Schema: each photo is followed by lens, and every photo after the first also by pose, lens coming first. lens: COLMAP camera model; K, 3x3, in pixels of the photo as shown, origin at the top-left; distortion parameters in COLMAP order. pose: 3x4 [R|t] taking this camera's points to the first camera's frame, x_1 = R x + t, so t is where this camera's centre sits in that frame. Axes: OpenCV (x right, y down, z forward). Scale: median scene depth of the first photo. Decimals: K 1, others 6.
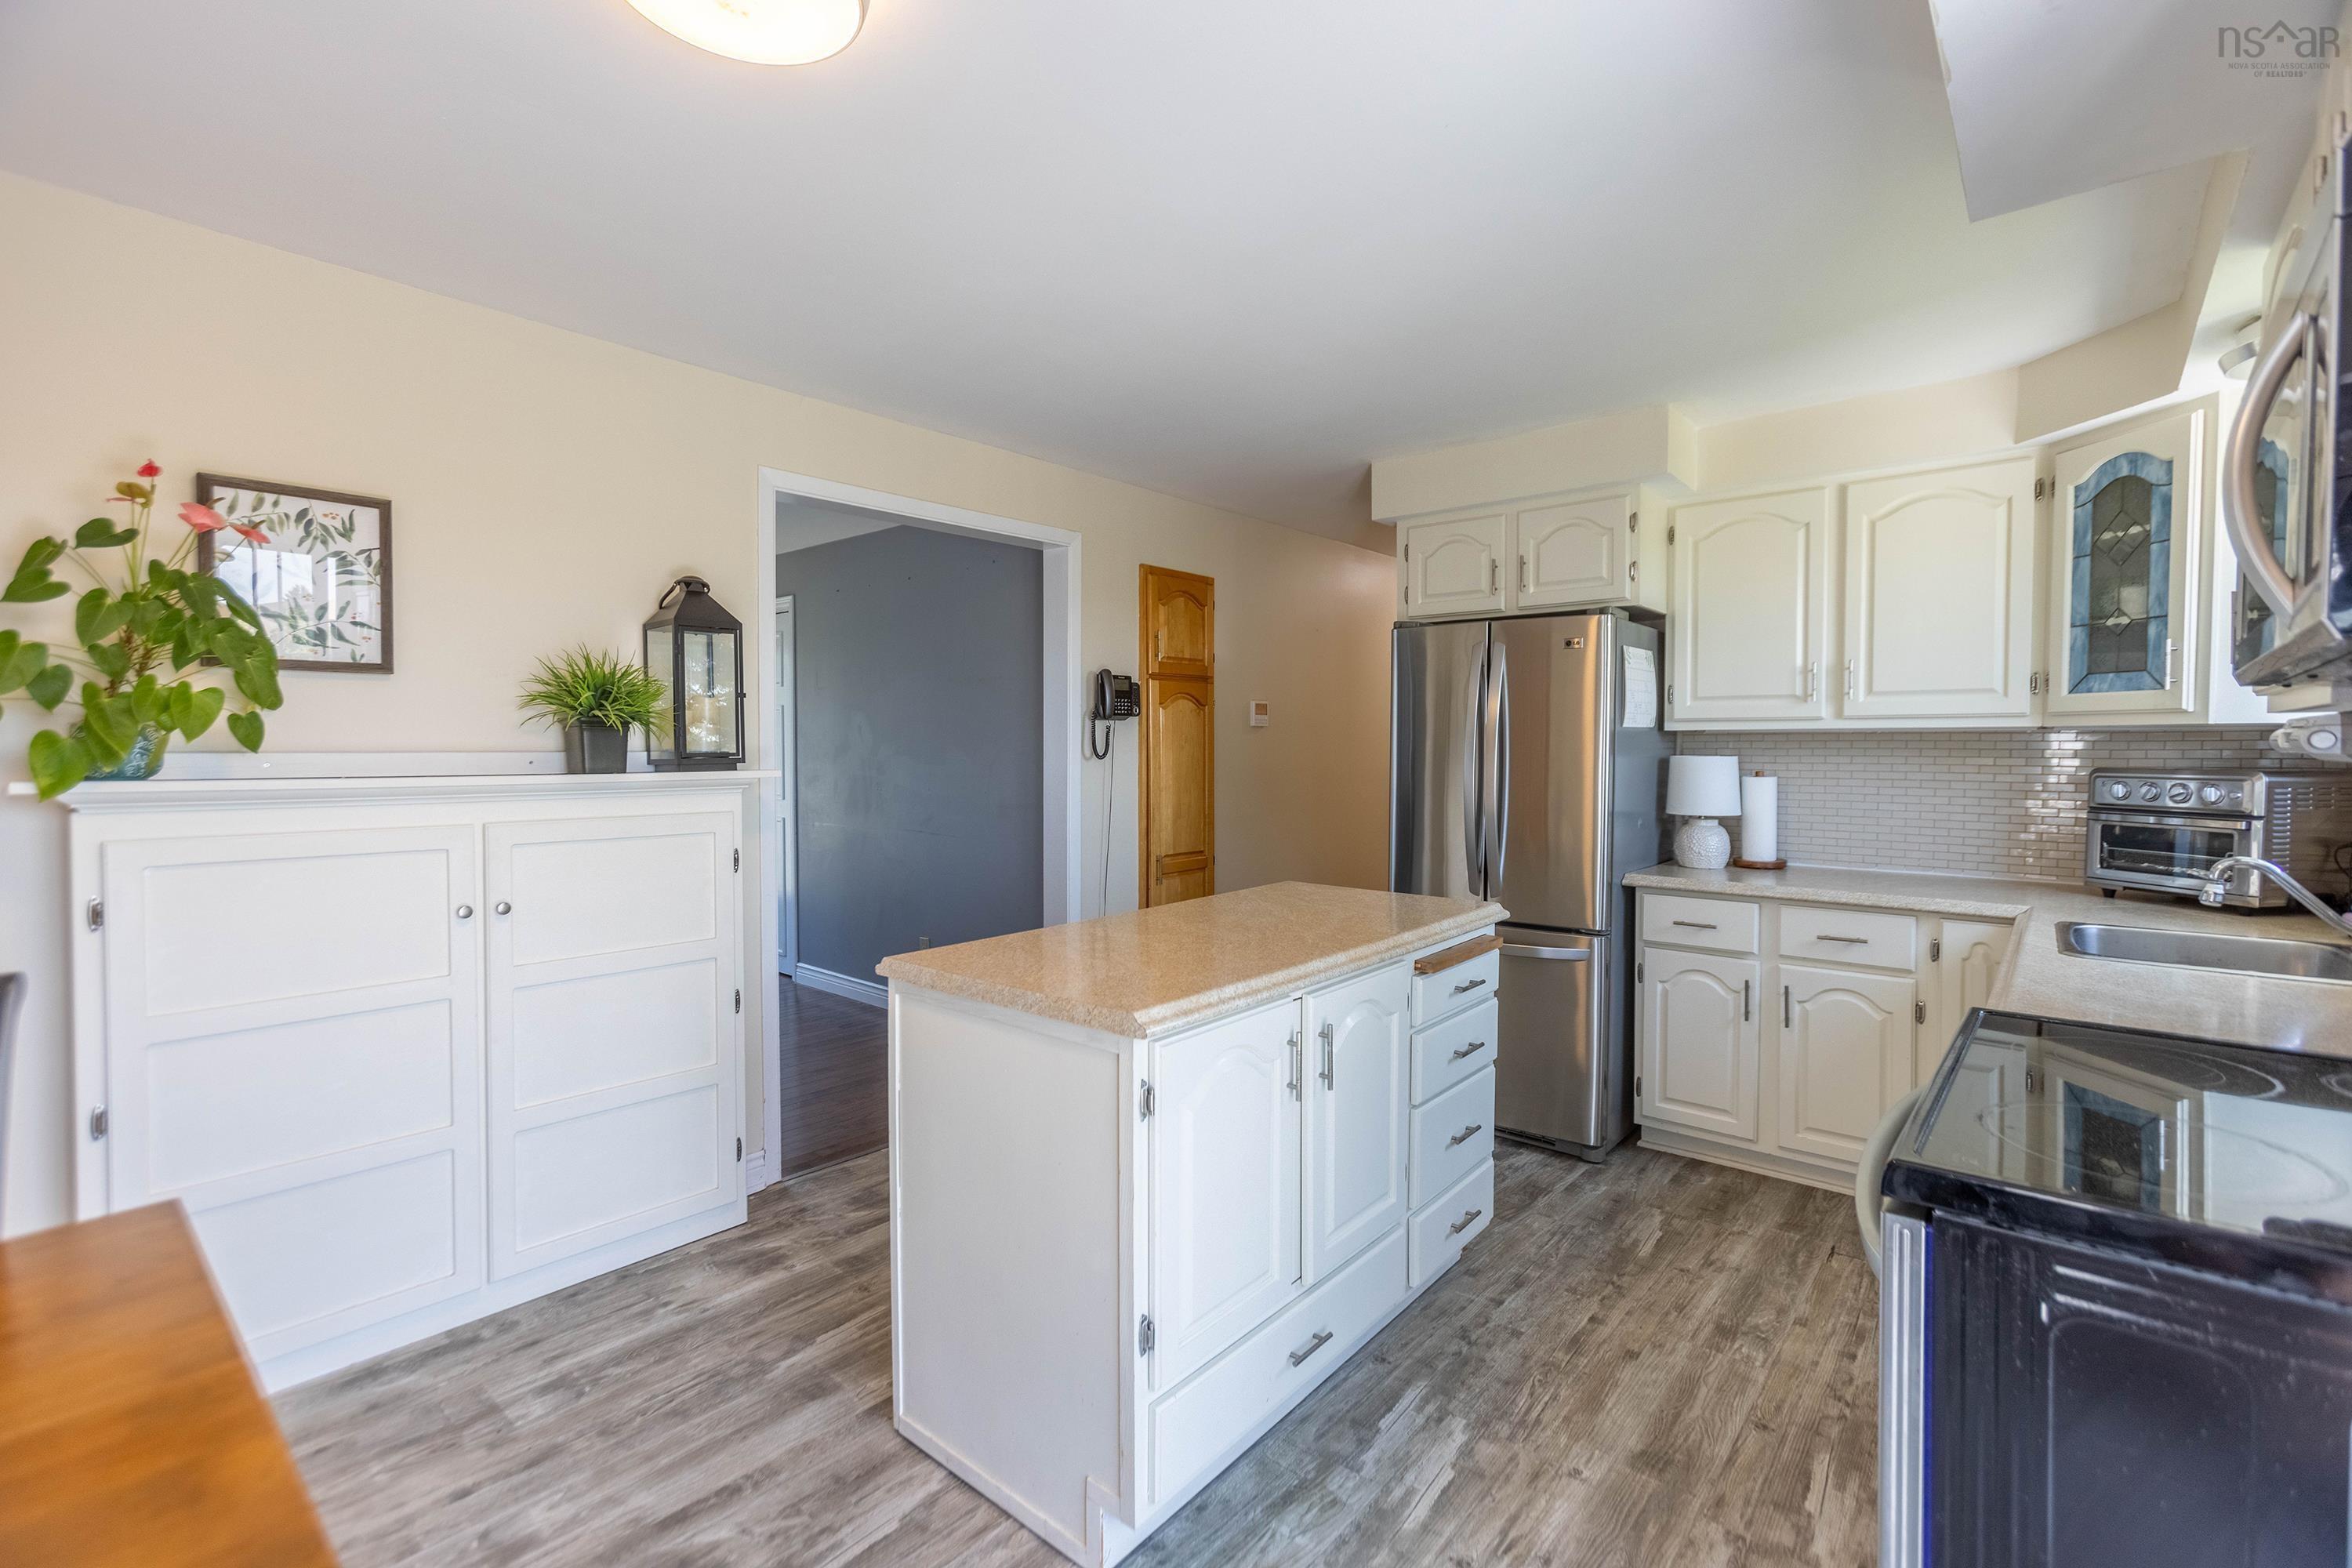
lens RADIAL K [[1035.2, 0, 1186.7], [0, 1035.2, 770.1], [0, 0, 1]] dist [-0.024307, 0.019561]
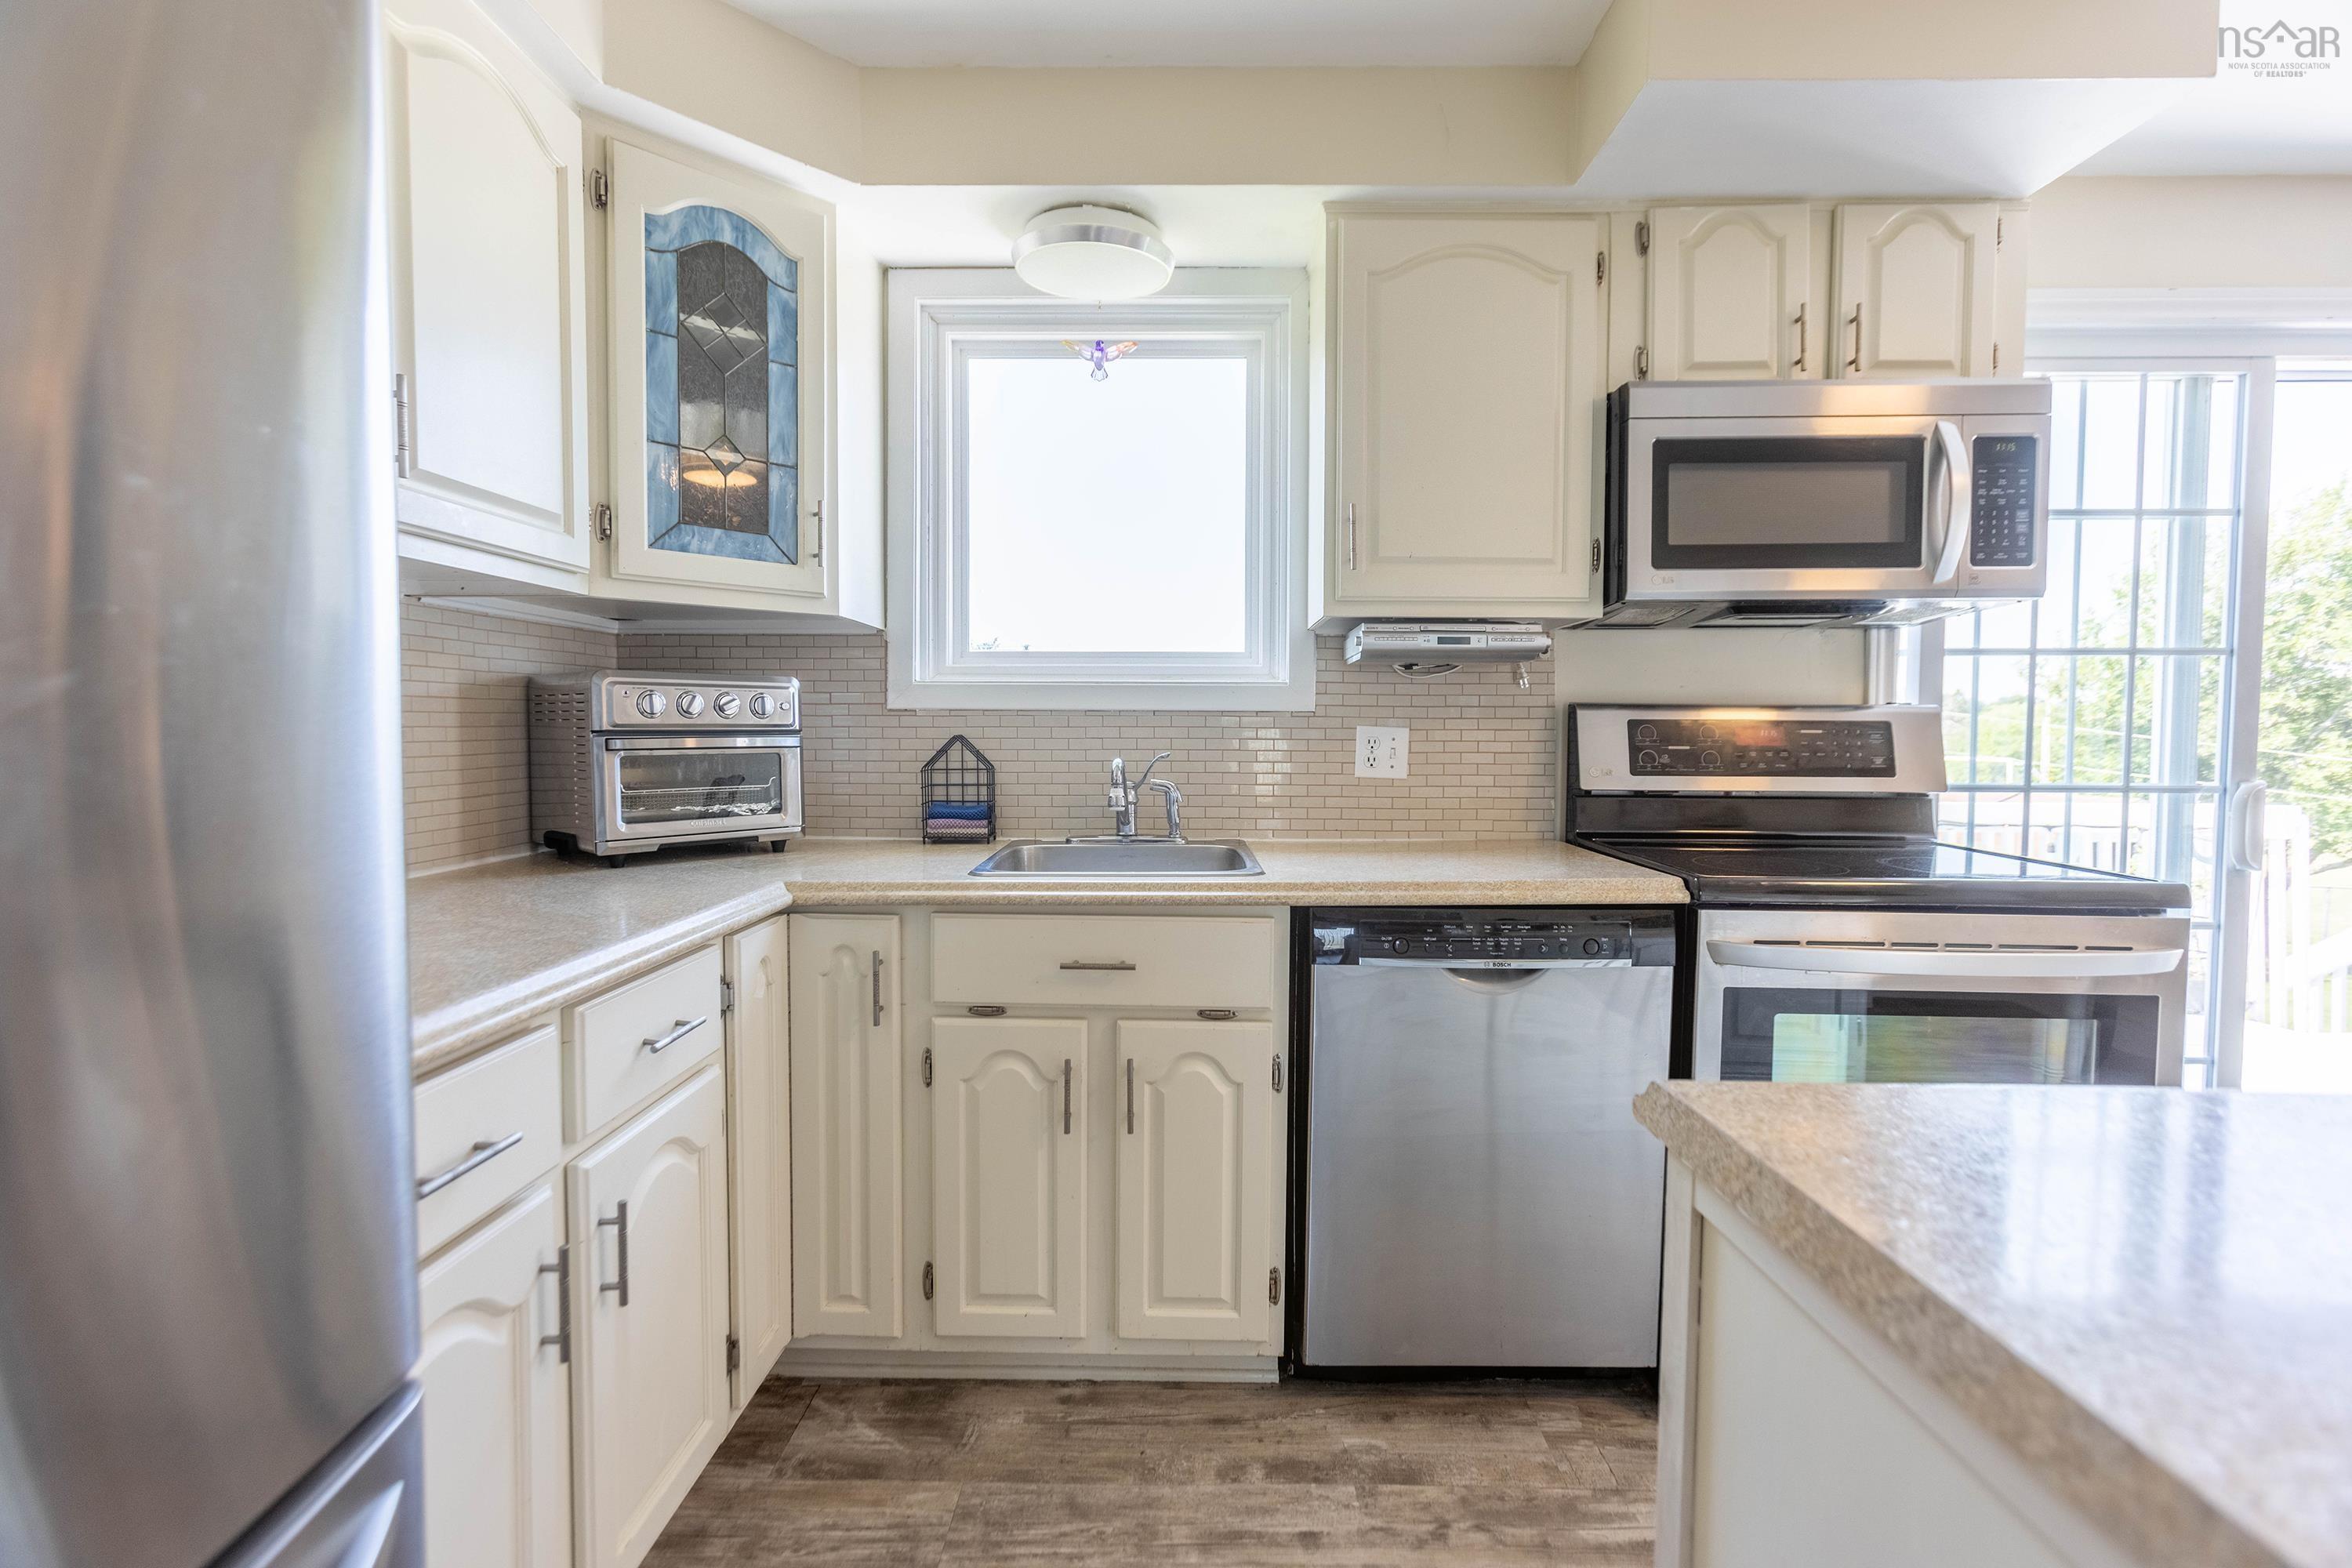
lens RADIAL K [[1035.2, 0, 1186.7], [0, 1035.2, 770.1], [0, 0, 1]] dist [-0.024307, 0.019561]
pose [[-0.640212, -0.036955, 0.767309, 0.197113], [0.013364, 0.998155, 0.059223, 0.033843], [-0.768082, 0.048170, -0.638537, 1.399026]]
